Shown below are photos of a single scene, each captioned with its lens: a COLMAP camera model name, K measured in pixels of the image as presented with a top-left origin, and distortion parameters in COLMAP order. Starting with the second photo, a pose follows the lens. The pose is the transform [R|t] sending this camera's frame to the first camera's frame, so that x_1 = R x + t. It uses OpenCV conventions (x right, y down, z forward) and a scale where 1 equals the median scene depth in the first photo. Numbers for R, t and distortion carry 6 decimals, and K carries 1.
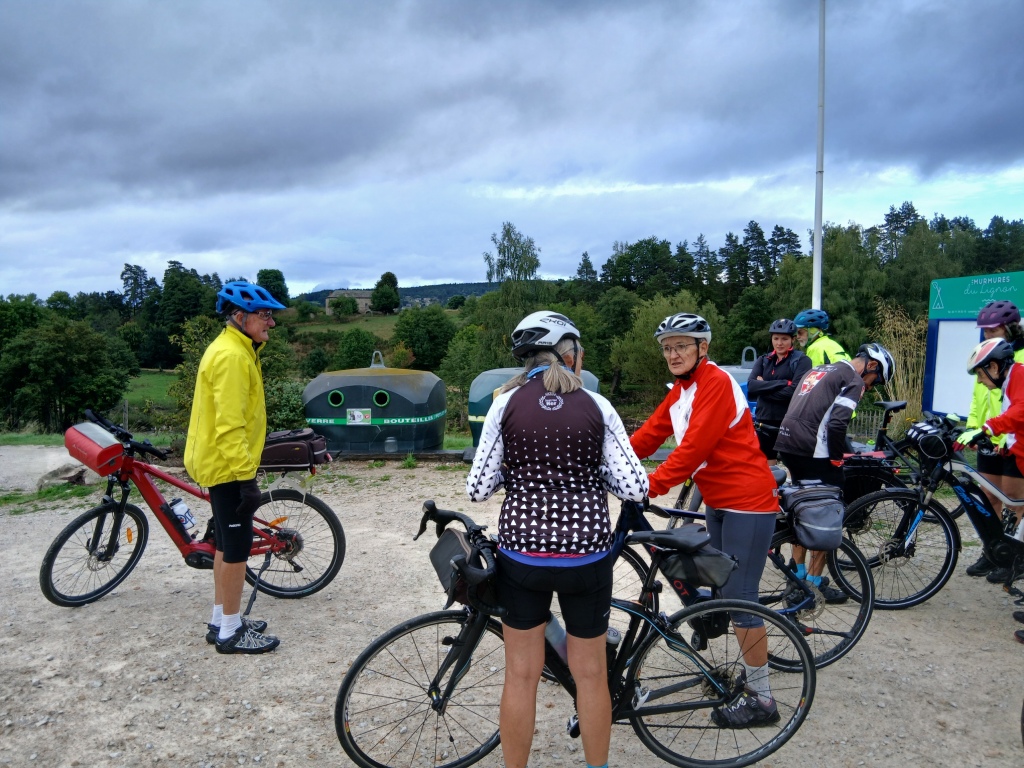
lens RADIAL K [[843.0, 0, 488.2], [0, 843.0, 369.7], [0, 0, 1]] dist [-0.005363, 0.003459]
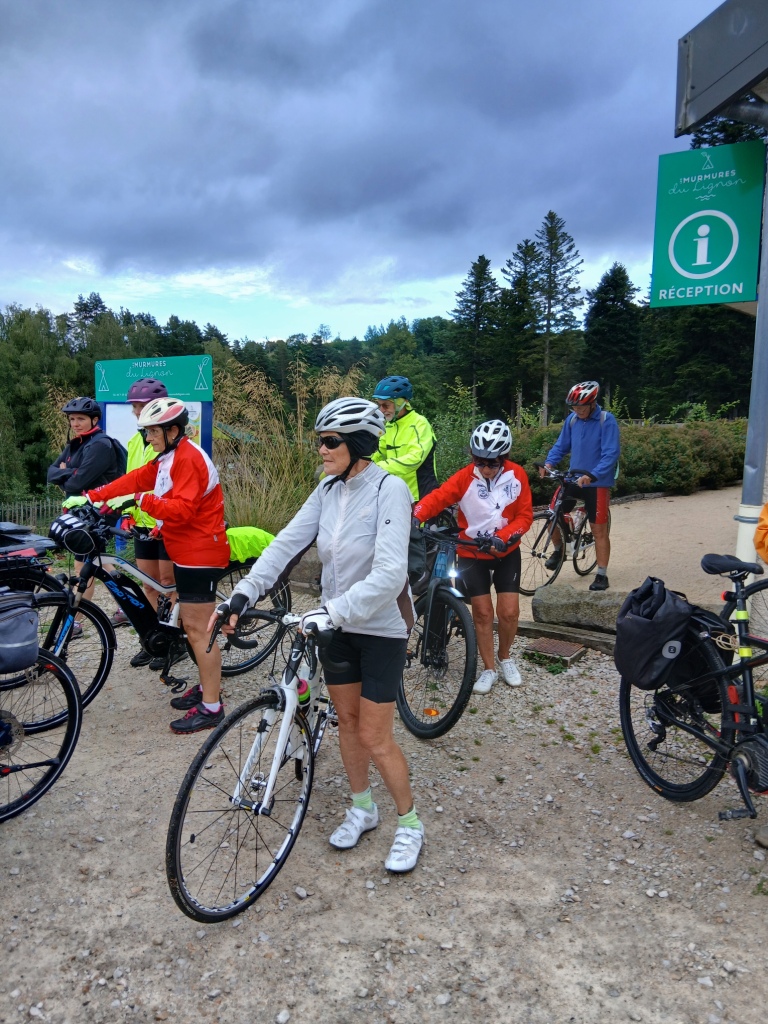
lens RADIAL K [[843.0, 0, 381.4], [0, 843.0, 508.6], [0, 0, 1]] dist [-0.005363, 0.003459]
pose [[0.711108, -0.067678, 0.699818, 0.126075], [0.024398, 0.997132, 0.071639, 0.001150], [-0.702660, -0.033868, 0.710720, 0.136349]]
